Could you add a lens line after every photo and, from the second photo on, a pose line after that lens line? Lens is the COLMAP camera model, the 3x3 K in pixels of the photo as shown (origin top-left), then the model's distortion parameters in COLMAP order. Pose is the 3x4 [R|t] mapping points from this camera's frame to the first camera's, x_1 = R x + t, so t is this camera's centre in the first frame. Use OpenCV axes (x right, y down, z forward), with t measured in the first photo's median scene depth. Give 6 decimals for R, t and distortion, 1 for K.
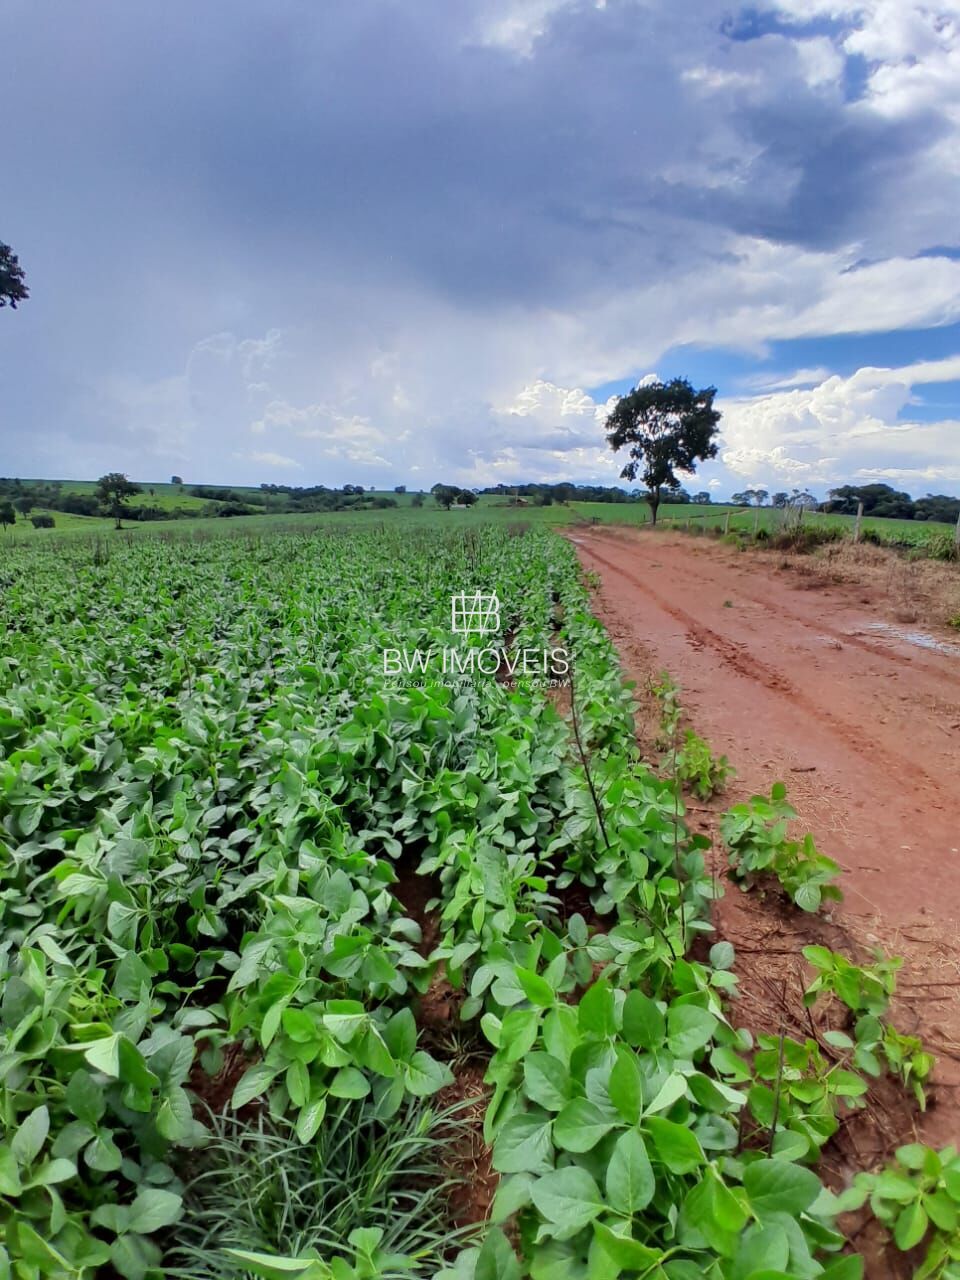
lens RADIAL K [[635.0, 0, 496.7], [0, 635.0, 643.7], [0, 0, 1]] dist [-0.002802, -0.041890]
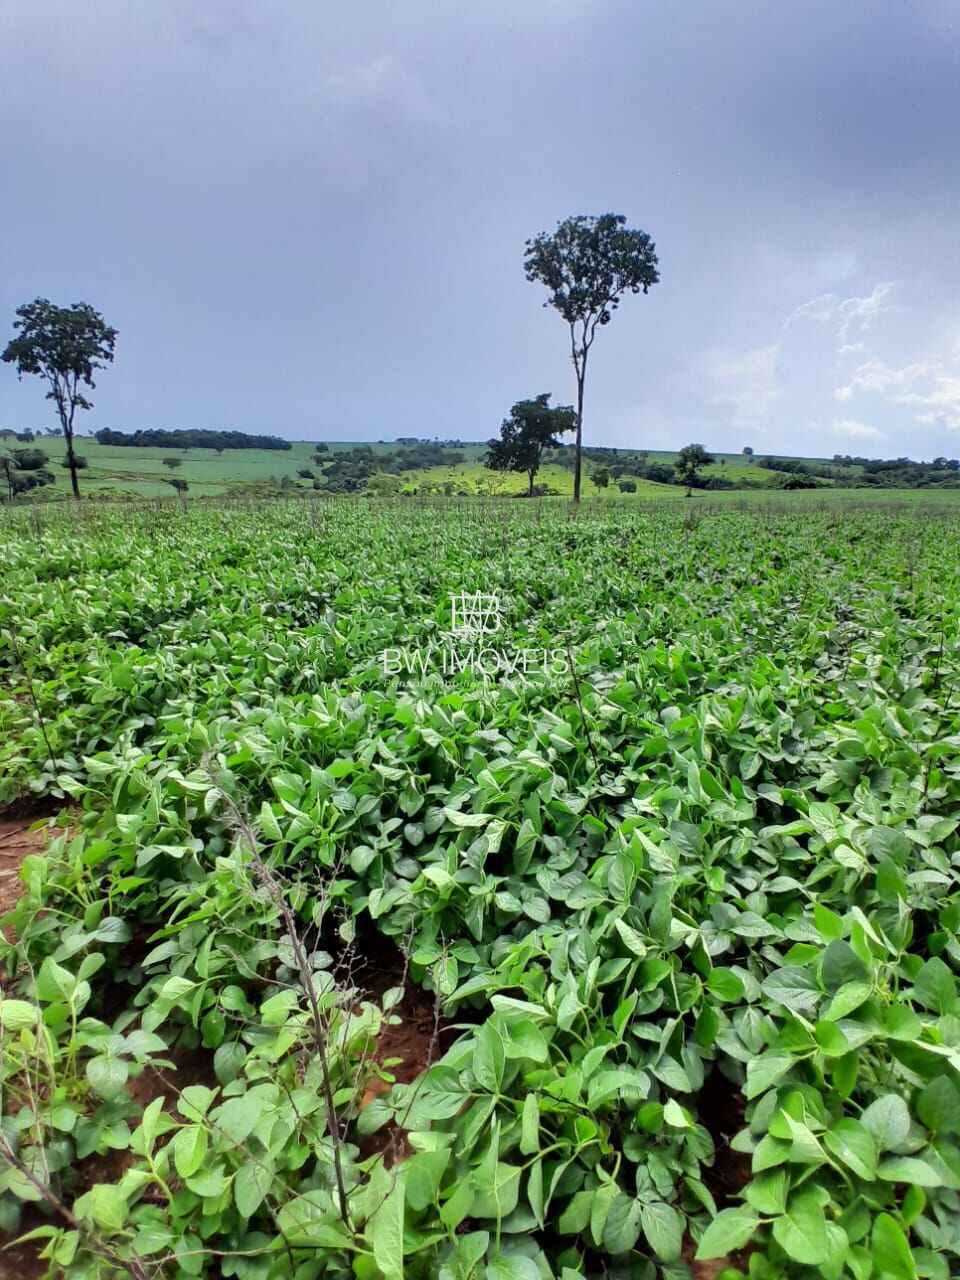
lens RADIAL K [[635.0, 0, 490.9], [0, 635.0, 652.9], [0, 0, 1]] dist [-0.002802, -0.041890]
pose [[0.680717, 0.211784, -0.701265, -0.106252], [-0.172022, 0.976742, 0.127997, 0.009033], [0.712062, 0.033504, 0.701316, -0.030265]]
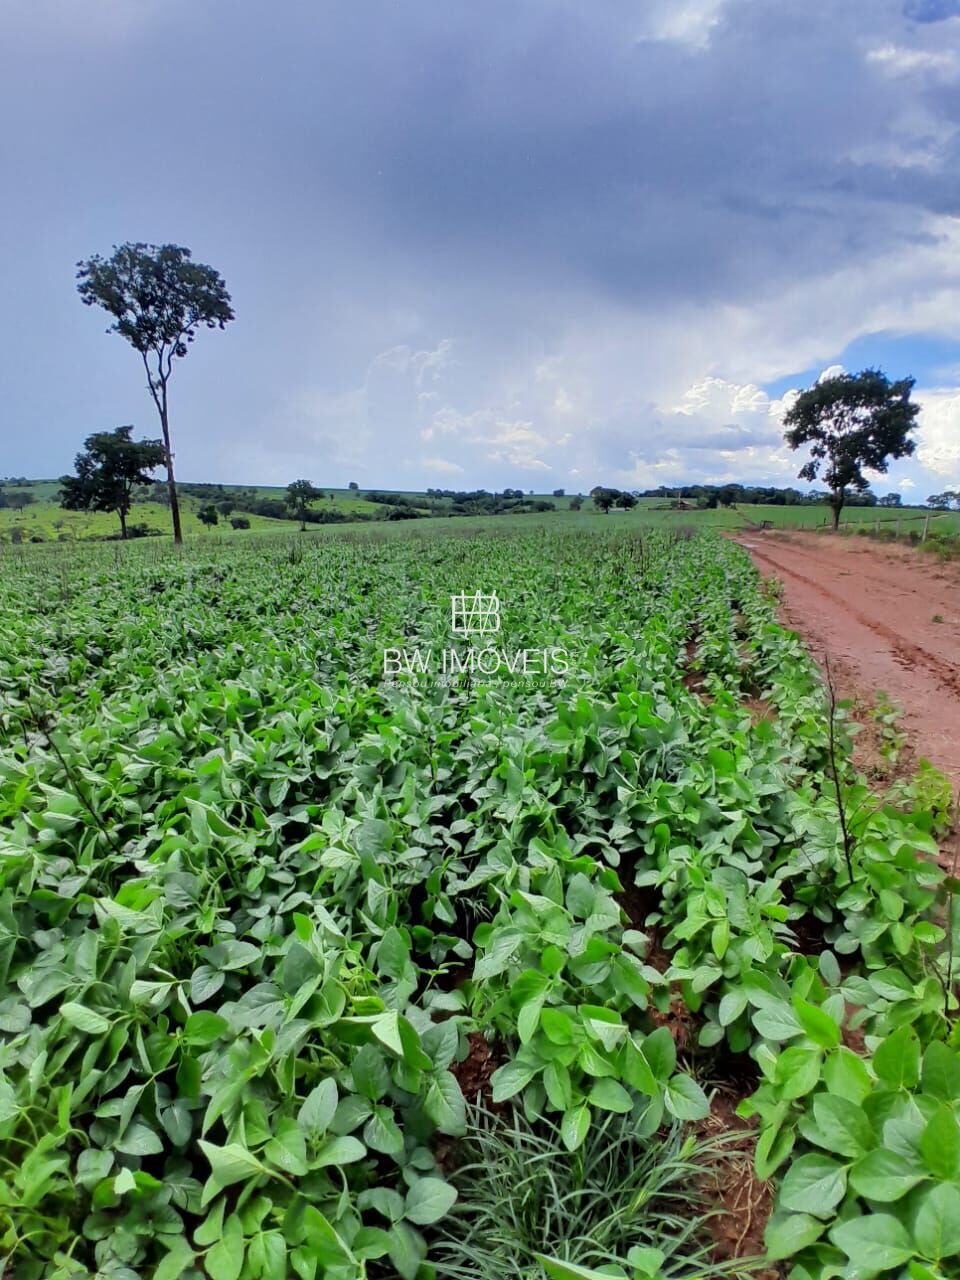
lens RADIAL K [[635.0, 0, 497.1], [0, 635.0, 649.5], [0, 0, 1]] dist [-0.002802, -0.041890]
pose [[0.971467, 0.046701, -0.232533, -0.040797], [-0.045820, 0.998907, 0.009194, 0.000670], [0.232708, 0.001723, 0.972545, 0.000466]]
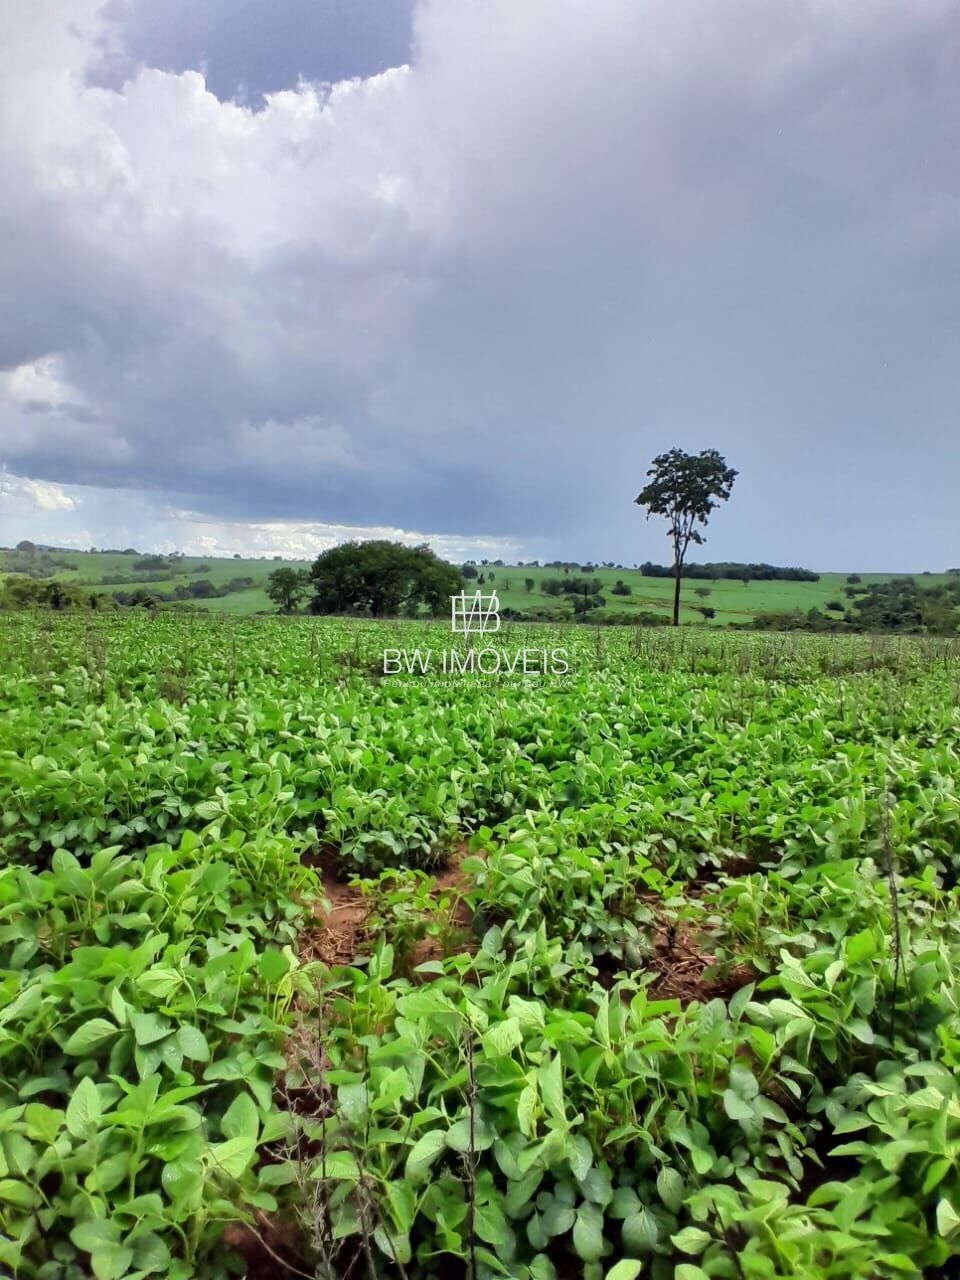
lens RADIAL K [[622.9, 0, 480.2], [0, 622.9, 606.2], [0, 0, 1]] dist [-0.032448, -0.001577]
pose [[-0.011901, 0.027041, -0.999563, -1.105336], [-0.243846, 0.969376, 0.029127, 0.159611], [0.969741, 0.244087, -0.004943, -0.718557]]
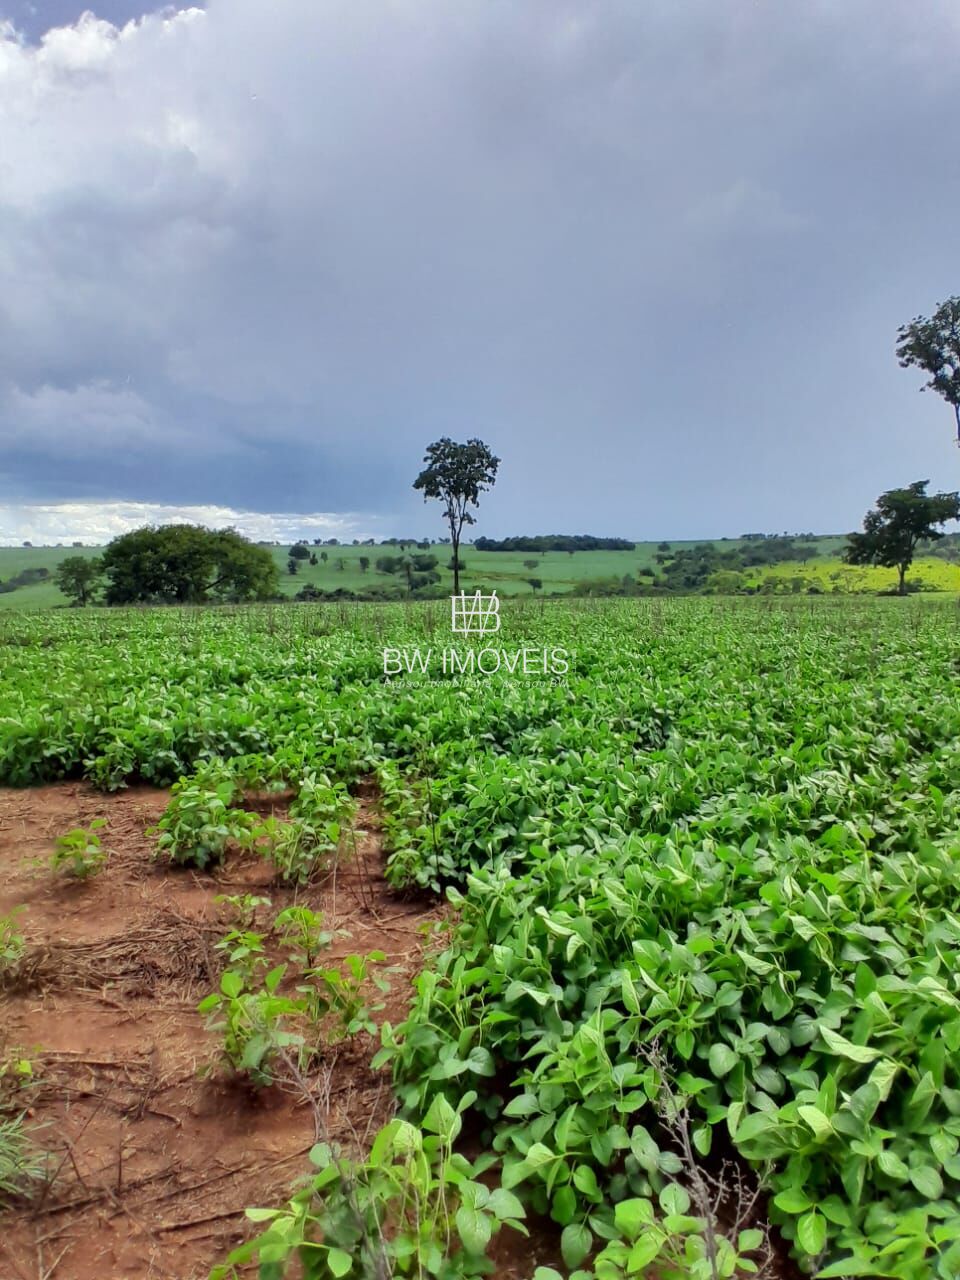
lens RADIAL K [[635.0, 0, 492.2], [0, 635.0, 647.5], [0, 0, 1]] dist [-0.002802, -0.041890]
pose [[0.236241, 0.119460, -0.964323, -0.117926], [-0.198967, 0.977333, 0.072328, -0.023682], [0.951106, 0.174782, 0.254655, -0.057415]]
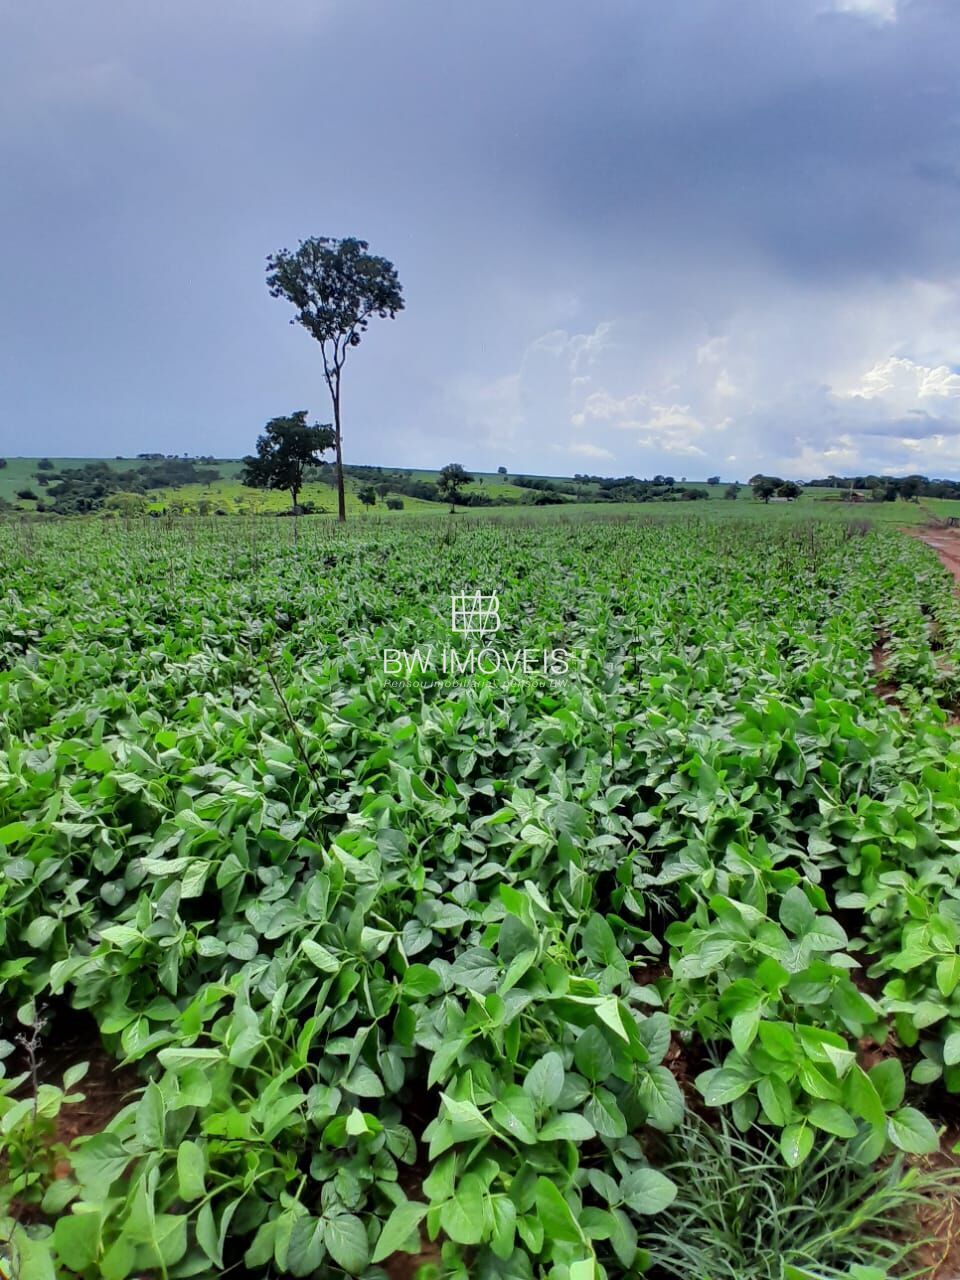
lens RADIAL K [[635.0, 0, 491.4], [0, 635.0, 646.3], [0, 0, 1]] dist [-0.002802, -0.041890]
pose [[0.891380, 0.119716, -0.437160, -0.072324], [-0.111990, 0.992756, 0.043516, 0.003377], [0.439203, 0.010168, 0.898330, -0.010194]]
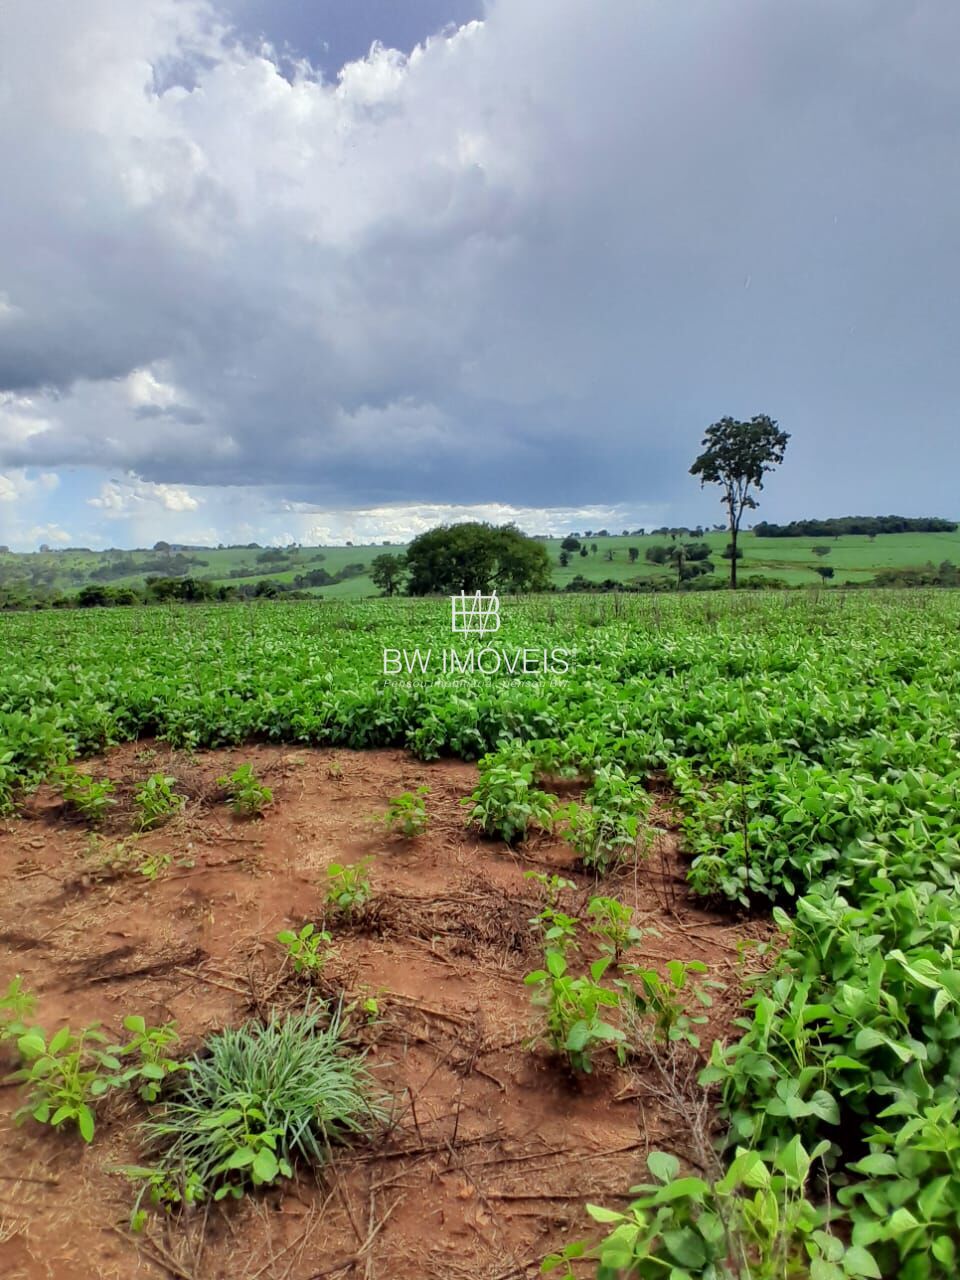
lens RADIAL K [[635.0, 0, 491.1], [0, 635.0, 653.3], [0, 0, 1]] dist [-0.002802, -0.041890]
pose [[-0.174827, 0.143141, -0.974139, -0.131356], [-0.181132, 0.967814, 0.174720, -0.016397], [0.967795, 0.206994, -0.143272, -0.092146]]
